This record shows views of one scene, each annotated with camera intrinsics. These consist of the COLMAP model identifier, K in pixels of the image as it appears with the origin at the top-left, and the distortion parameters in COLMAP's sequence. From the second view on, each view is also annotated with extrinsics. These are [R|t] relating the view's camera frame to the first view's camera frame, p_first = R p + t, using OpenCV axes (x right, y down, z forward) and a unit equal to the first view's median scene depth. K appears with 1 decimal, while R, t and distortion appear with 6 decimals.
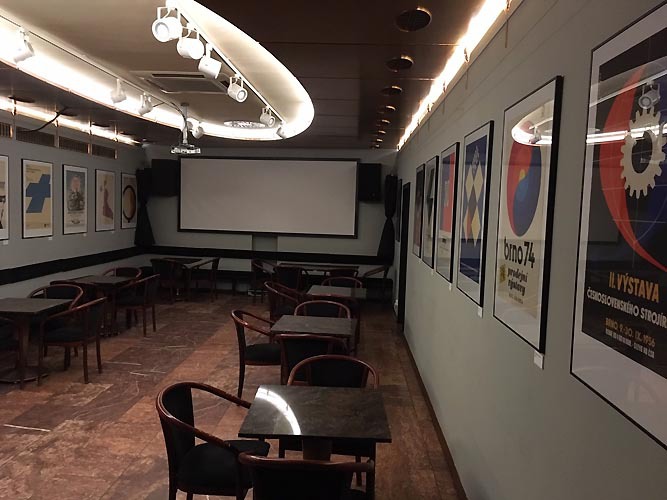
lens RADIAL K [[567.0, 0, 333.5], [0, 567.0, 250.0], [0, 0, 1]] dist [0.077084, -0.100233]
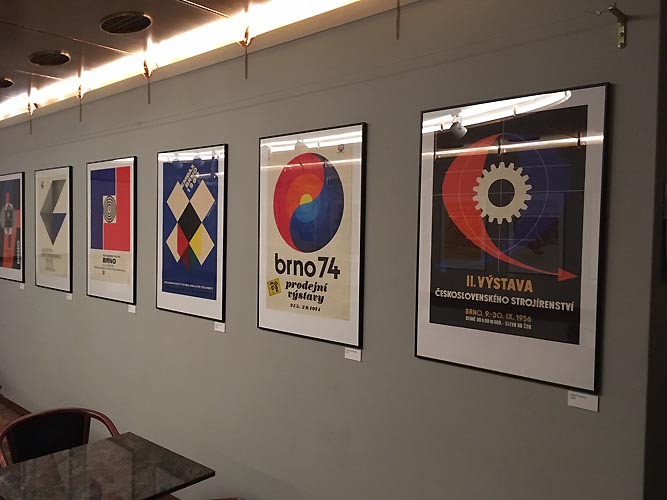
lens RADIAL K [[567.0, 0, 333.5], [0, 567.0, 250.0], [0, 0, 1]] dist [0.077084, -0.100233]
pose [[0.641164, -0.048324, 0.765881, -0.294487], [0.061686, 0.998031, 0.011331, -0.022308], [-0.764920, 0.039979, 0.642883, 0.131689]]
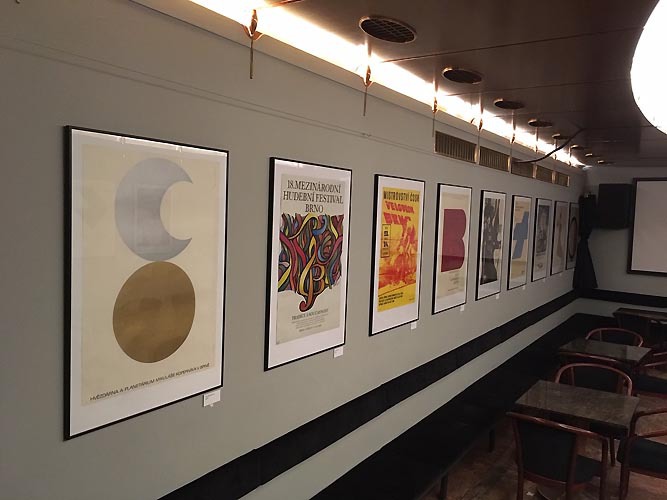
lens RADIAL K [[567.0, 0, 333.5], [0, 567.0, 250.0], [0, 0, 1]] dist [0.077084, -0.100233]
pose [[0.861420, 0.037465, -0.506509, -0.583905], [-0.048894, 0.998761, -0.009279, -0.098990], [0.505534, 0.032758, 0.862185, 0.254475]]
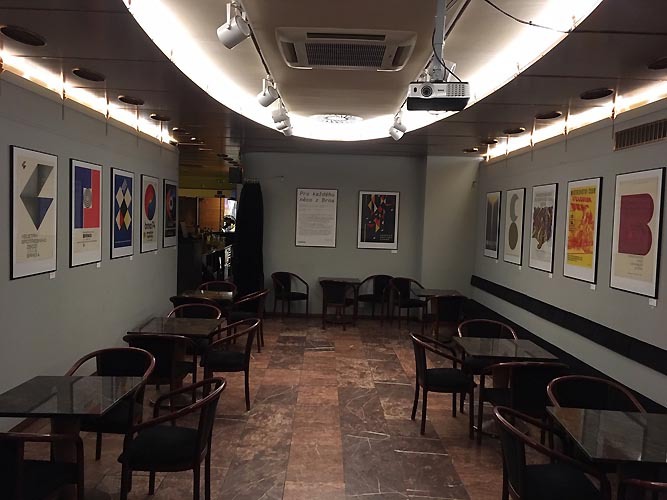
lens RADIAL K [[567.0, 0, 333.5], [0, 567.0, 250.0], [0, 0, 1]] dist [0.077084, -0.100233]
pose [[-0.996416, -0.061074, -0.058531, -0.290380], [-0.068330, 0.988990, 0.131264, -0.197975], [0.049869, 0.134793, -0.989618, 2.400060]]
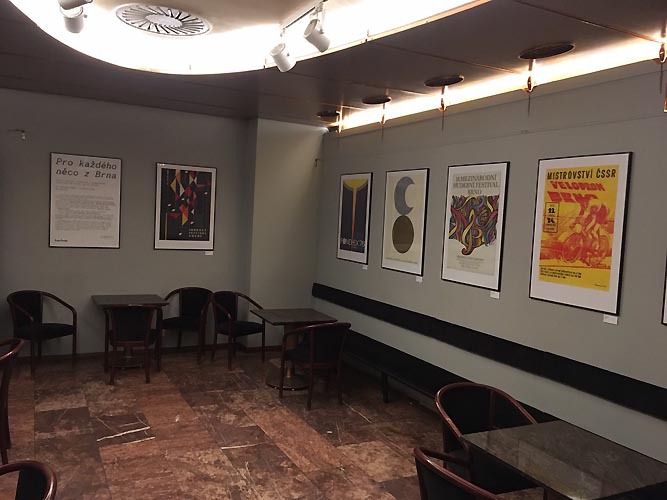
lens RADIAL K [[567.0, 0, 333.5], [0, 567.0, 250.0], [0, 0, 1]] dist [0.077084, -0.100233]
pose [[-0.865244, -0.044785, -0.499347, -0.167068], [-0.115869, 0.986900, 0.112259, -0.135896], [0.487778, 0.154990, -0.859099, 1.678627]]
